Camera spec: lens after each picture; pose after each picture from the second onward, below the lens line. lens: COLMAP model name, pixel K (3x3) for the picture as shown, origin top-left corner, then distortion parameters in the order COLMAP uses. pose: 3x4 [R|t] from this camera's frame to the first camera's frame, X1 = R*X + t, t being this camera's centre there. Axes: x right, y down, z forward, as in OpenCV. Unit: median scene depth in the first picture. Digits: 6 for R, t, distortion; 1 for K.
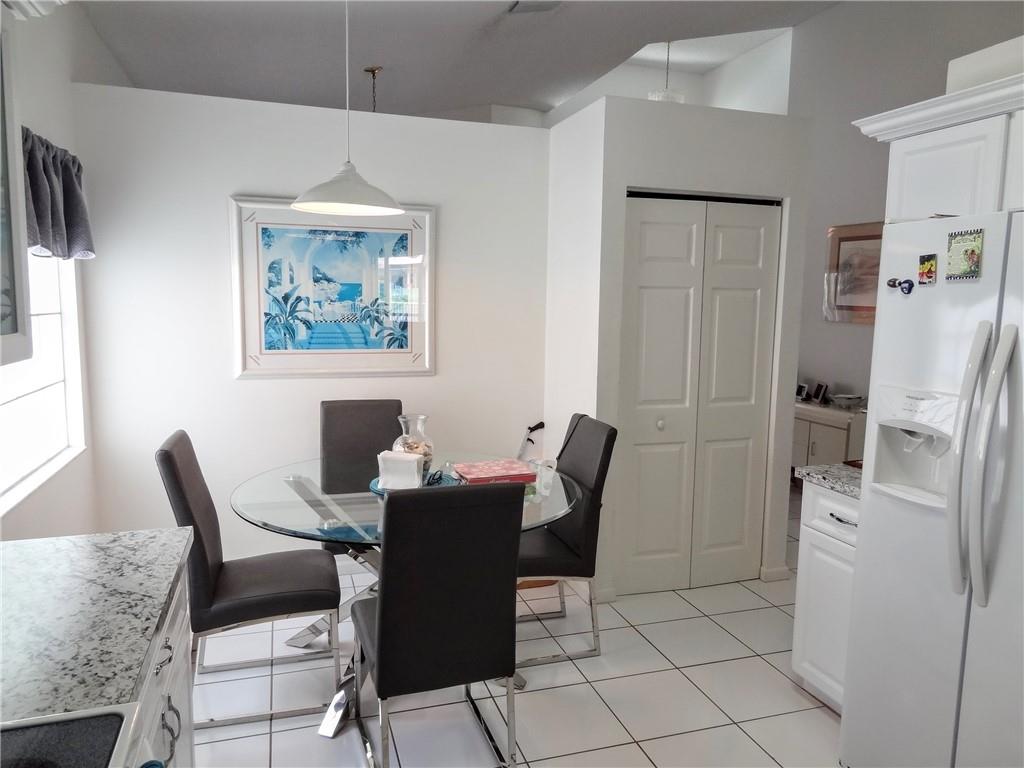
lens RADIAL K [[714.8, 0, 514.3], [0, 714.8, 384.4], [0, 0, 1]] dist [-0.002225, 0.007862]
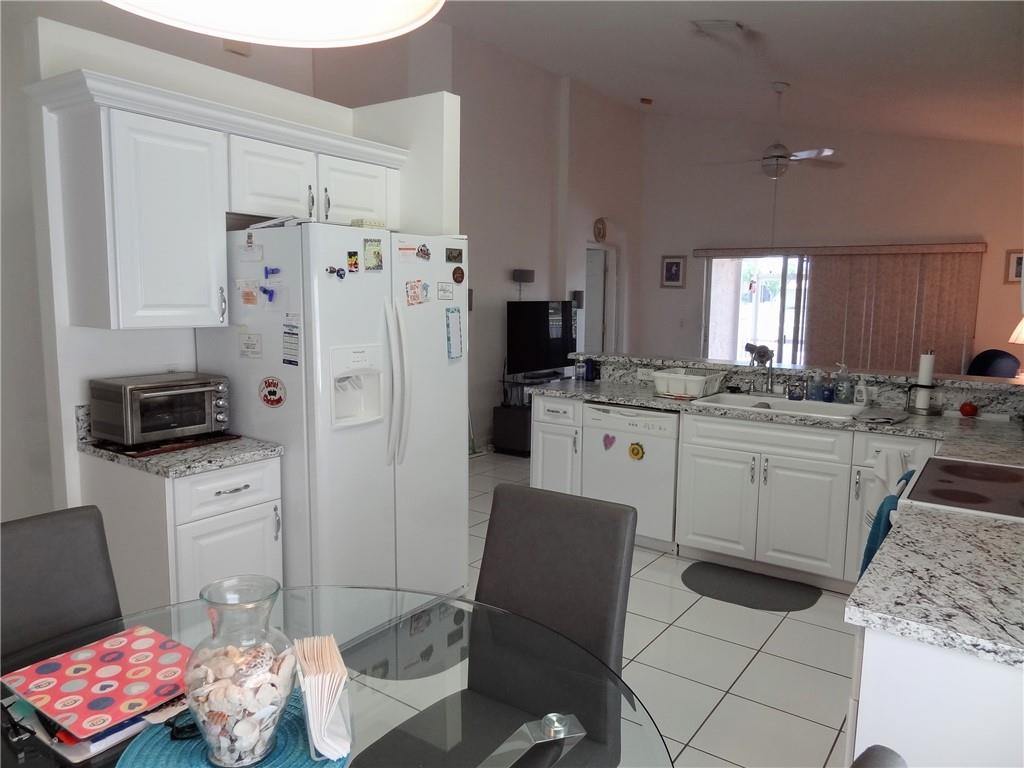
lens RADIAL K [[715.6, 0, 512.0], [0, 715.6, 384.0], [0, 0, 1]] dist [0.001059, 0.006073]
pose [[-0.589642, -0.128946, 0.797305, -0.965850], [0.073741, 0.974455, 0.212131, -0.250987], [-0.804292, 0.183876, -0.565070, 1.975732]]
